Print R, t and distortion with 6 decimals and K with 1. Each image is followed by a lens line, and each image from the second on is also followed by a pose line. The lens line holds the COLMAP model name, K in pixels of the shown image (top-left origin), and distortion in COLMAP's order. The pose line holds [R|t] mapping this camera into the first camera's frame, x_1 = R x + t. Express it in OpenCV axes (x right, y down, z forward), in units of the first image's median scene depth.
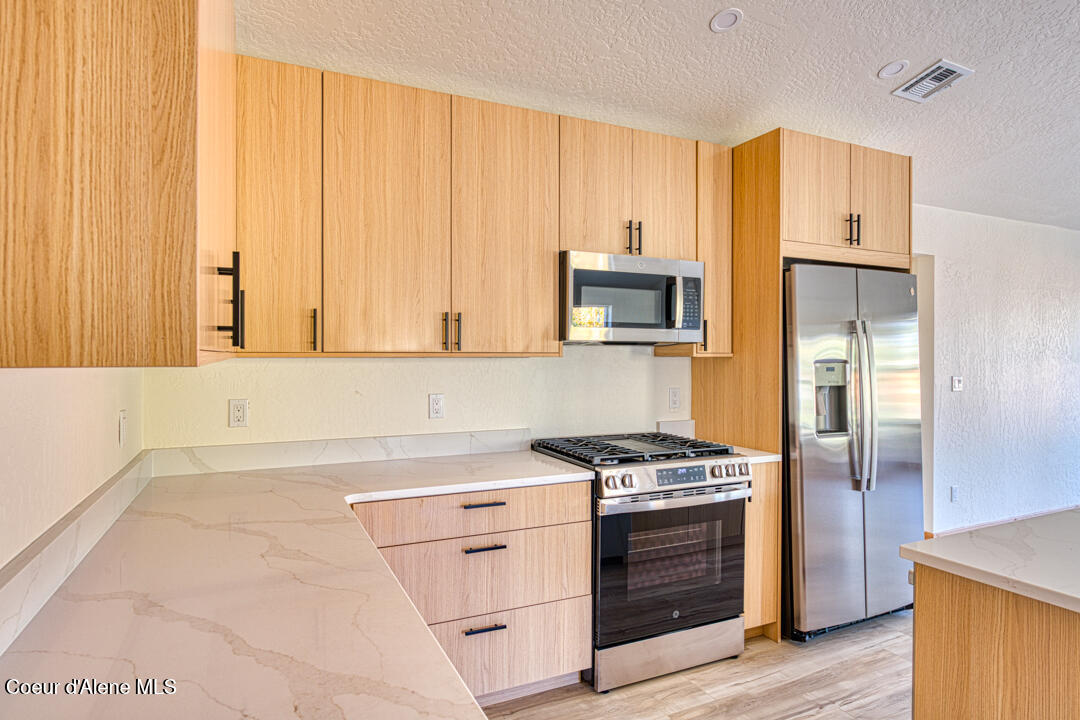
lens RADIAL K [[601.8, 0, 530.4], [0, 601.8, 357.4], [0, 0, 1]] dist [-0.001284, -0.003859]
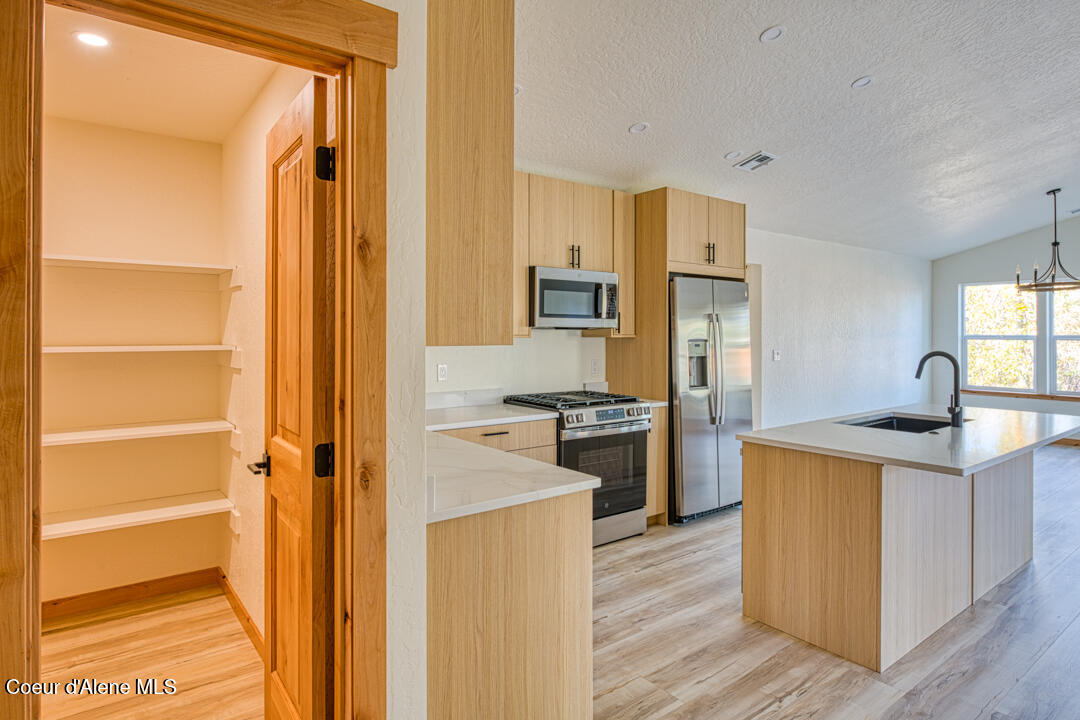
lens RADIAL K [[601.8, 0, 542.6], [0, 601.8, 330.9], [0, 0, 1]] dist [-0.001284, -0.003859]
pose [[0.973905, 0.000789, 0.226954, -0.235198], [0.000879, 0.999973, -0.007246, -0.006523], [-0.226954, 0.007257, 0.973878, -0.407636]]
